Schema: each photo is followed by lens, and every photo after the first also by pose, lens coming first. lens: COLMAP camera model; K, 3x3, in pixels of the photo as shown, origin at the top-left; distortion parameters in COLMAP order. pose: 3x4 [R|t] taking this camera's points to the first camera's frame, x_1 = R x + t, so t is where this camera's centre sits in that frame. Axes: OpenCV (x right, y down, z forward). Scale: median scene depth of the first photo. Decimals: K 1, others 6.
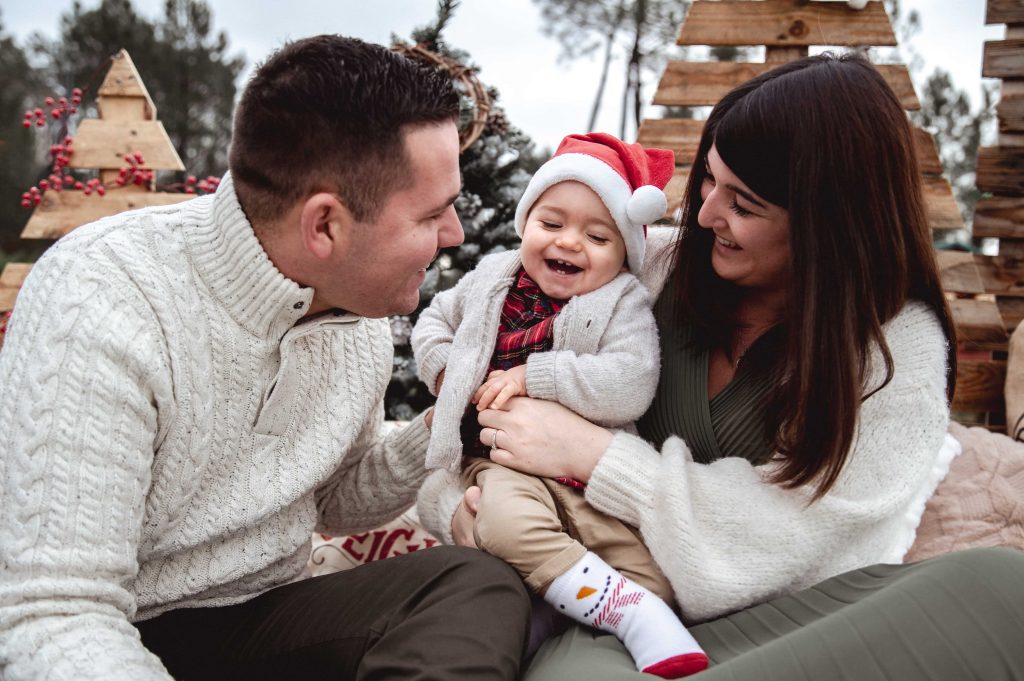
lens RADIAL K [[944.1, 0, 505.5], [0, 944.1, 318.1], [0, 0, 1]] dist [-0.038520, 0.012938]
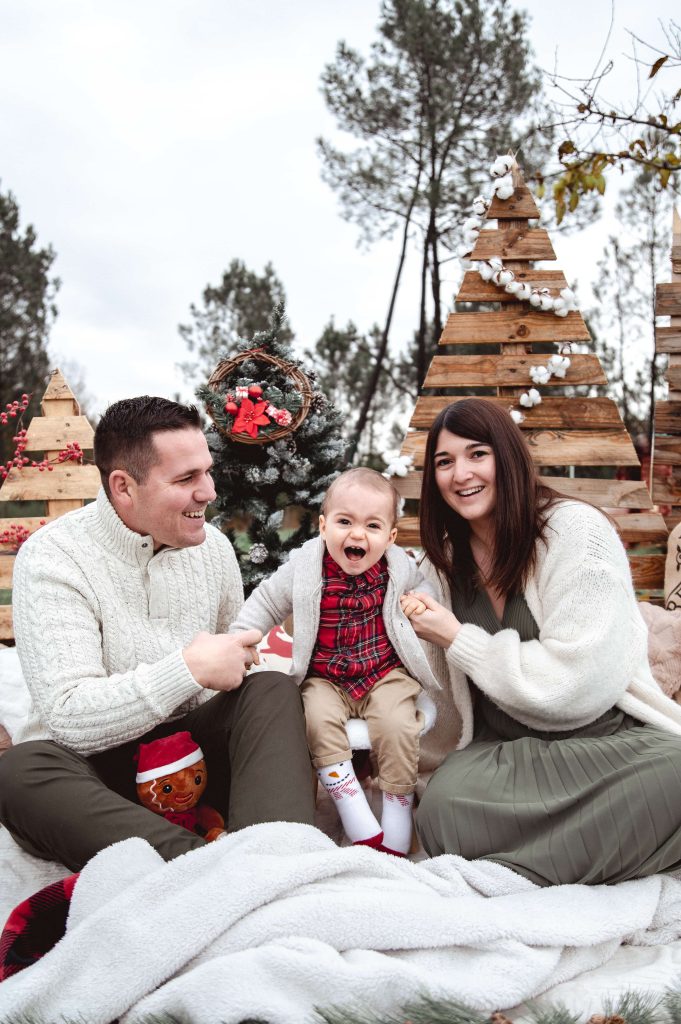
lens RADIAL K [[910.3, 0, 340.5], [0, 910.3, 512.0], [0, 0, 1]] dist [-0.077059, 0.017011]
pose [[0.998733, -0.044406, 0.023690, -0.014435], [0.043840, 0.998753, 0.023891, -0.076437], [-0.024721, -0.022822, 0.999434, -0.402197]]
